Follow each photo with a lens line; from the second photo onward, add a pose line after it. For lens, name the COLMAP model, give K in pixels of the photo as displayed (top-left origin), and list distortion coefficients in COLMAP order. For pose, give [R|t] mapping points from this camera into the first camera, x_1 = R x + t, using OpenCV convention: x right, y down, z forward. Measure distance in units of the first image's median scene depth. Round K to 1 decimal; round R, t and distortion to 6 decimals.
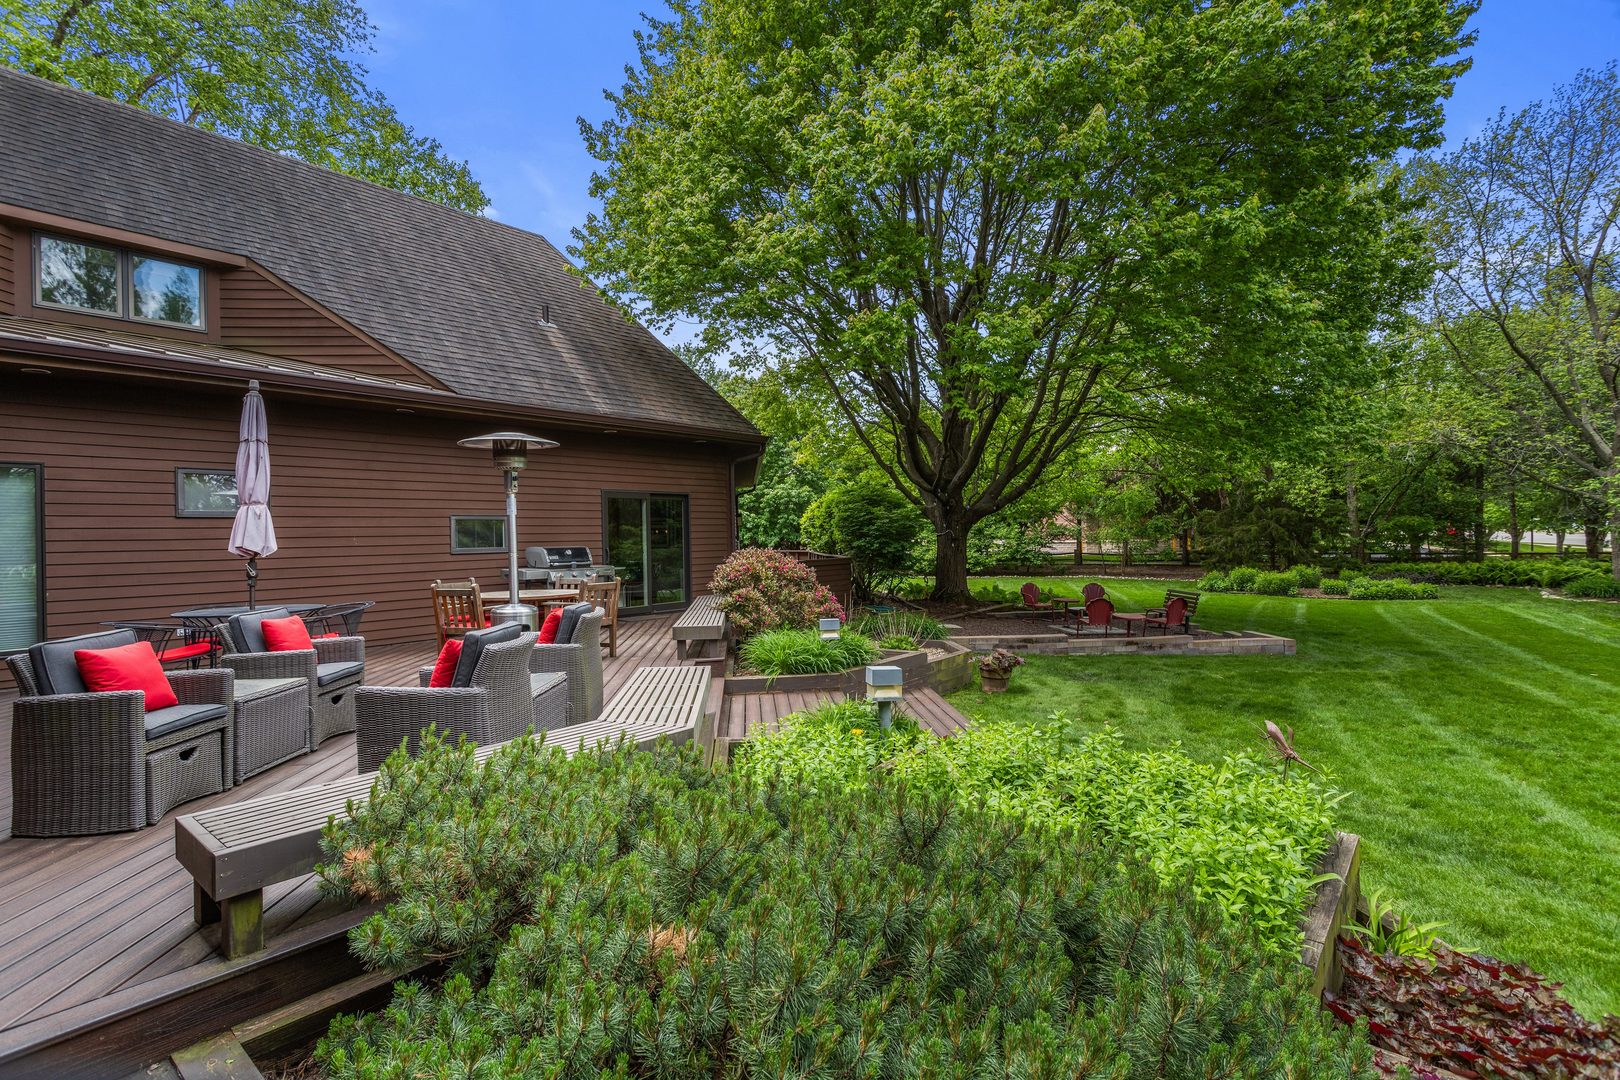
lens RADIAL K [[801.4, 0, 811.5], [0, 801.4, 543.1], [0, 0, 1]] dist [-0.001325, 0.000247]
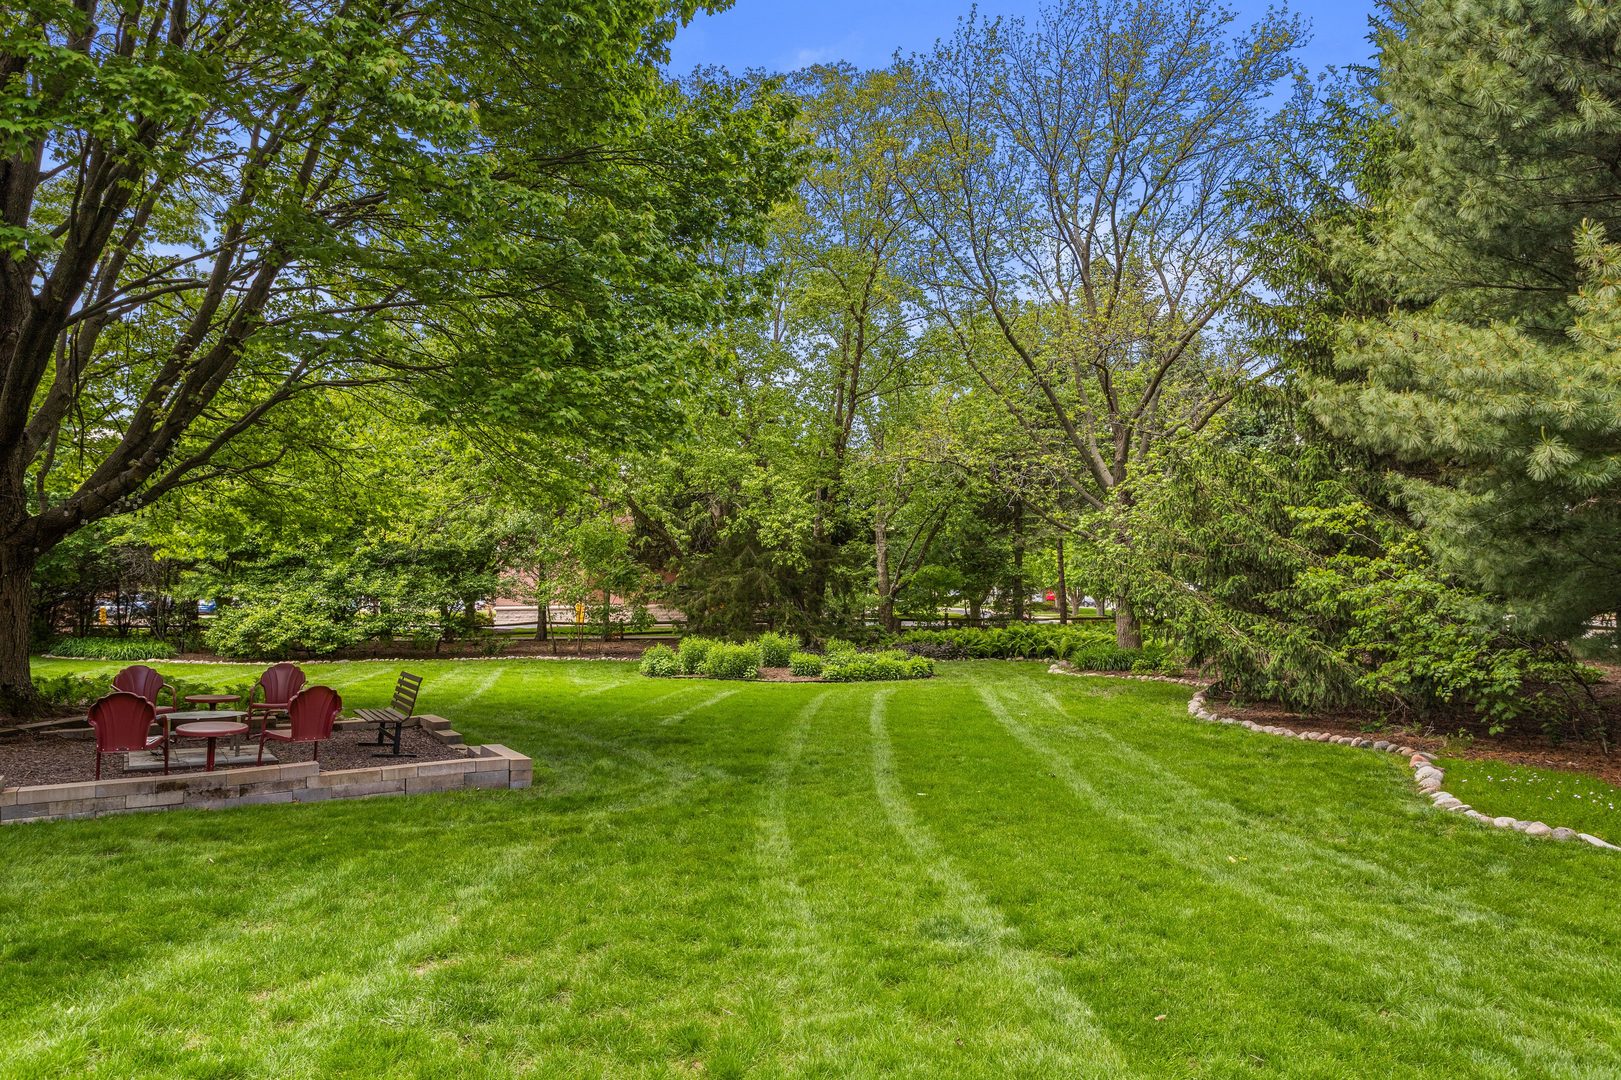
lens RADIAL K [[1164.0, 0, 809.8], [0, 1164.0, 537.0], [0, 0, 1]] dist [0.002749, 0.001828]
pose [[0.901728, 0.026720, 0.431478, 0.225220], [0.002251, 0.997784, -0.066494, 0.012441], [-0.432298, 0.060931, 0.899670, 0.105814]]
